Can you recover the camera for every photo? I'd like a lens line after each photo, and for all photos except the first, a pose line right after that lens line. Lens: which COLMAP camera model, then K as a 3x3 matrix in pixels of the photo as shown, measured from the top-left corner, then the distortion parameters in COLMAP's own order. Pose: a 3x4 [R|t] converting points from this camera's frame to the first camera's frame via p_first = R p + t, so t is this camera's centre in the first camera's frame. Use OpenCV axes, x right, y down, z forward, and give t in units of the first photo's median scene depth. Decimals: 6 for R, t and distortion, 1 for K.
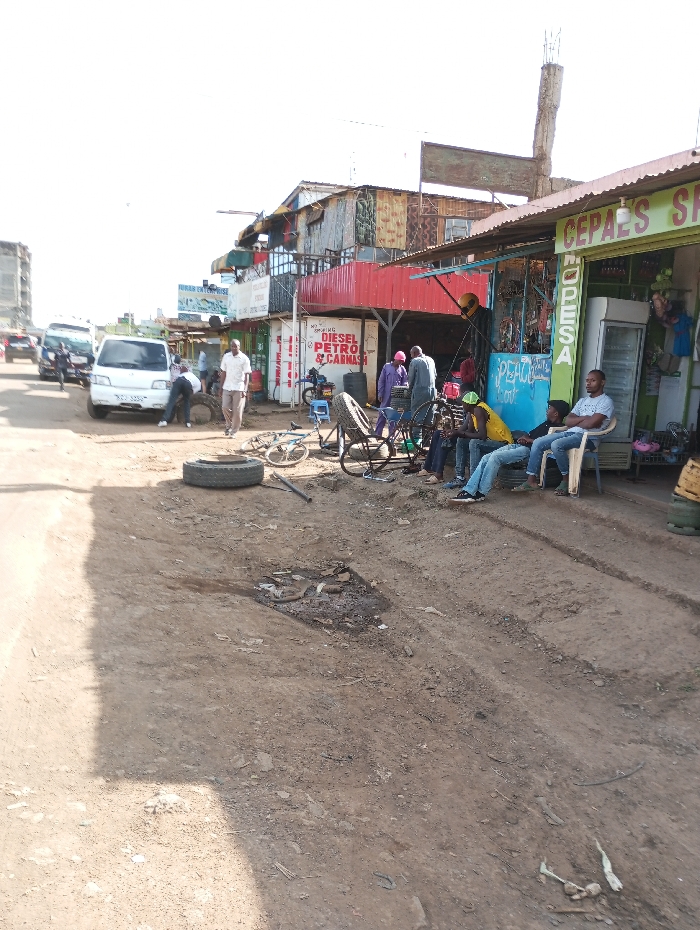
lens RADIAL K [[799.8, 0, 350.0], [0, 799.8, 465.0], [0, 0, 1]] dist [0.074201, -0.084462]
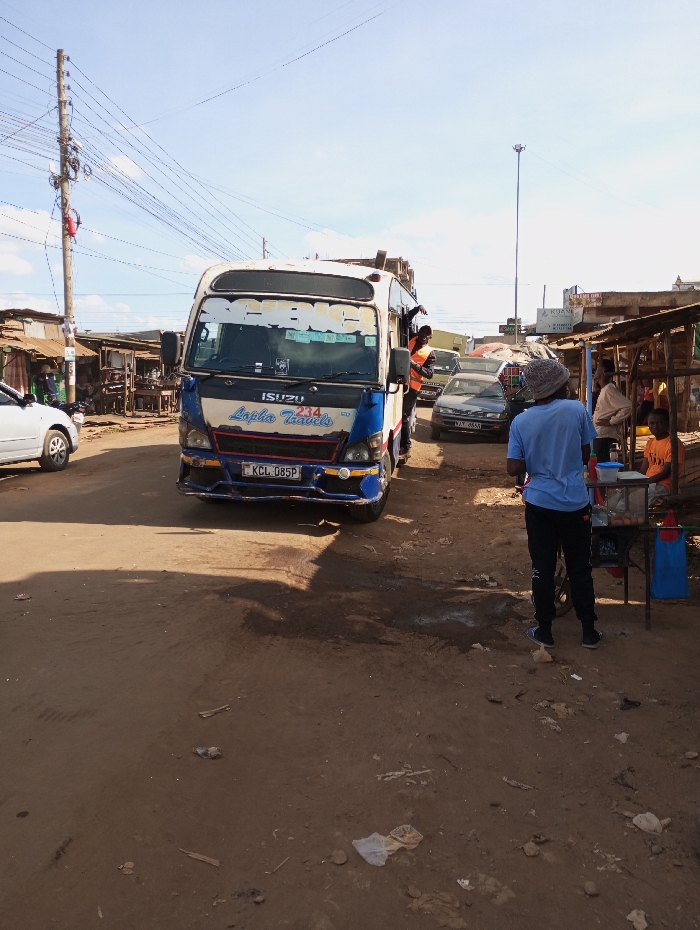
lens RADIAL K [[799.8, 0, 350.0], [0, 799.8, 465.0], [0, 0, 1]] dist [0.074201, -0.084462]
pose [[0.893088, -0.005527, -0.449848, -0.140664], [-0.001942, 0.999868, -0.016139, -0.070691], [0.449878, 0.015287, 0.892959, 0.496009]]
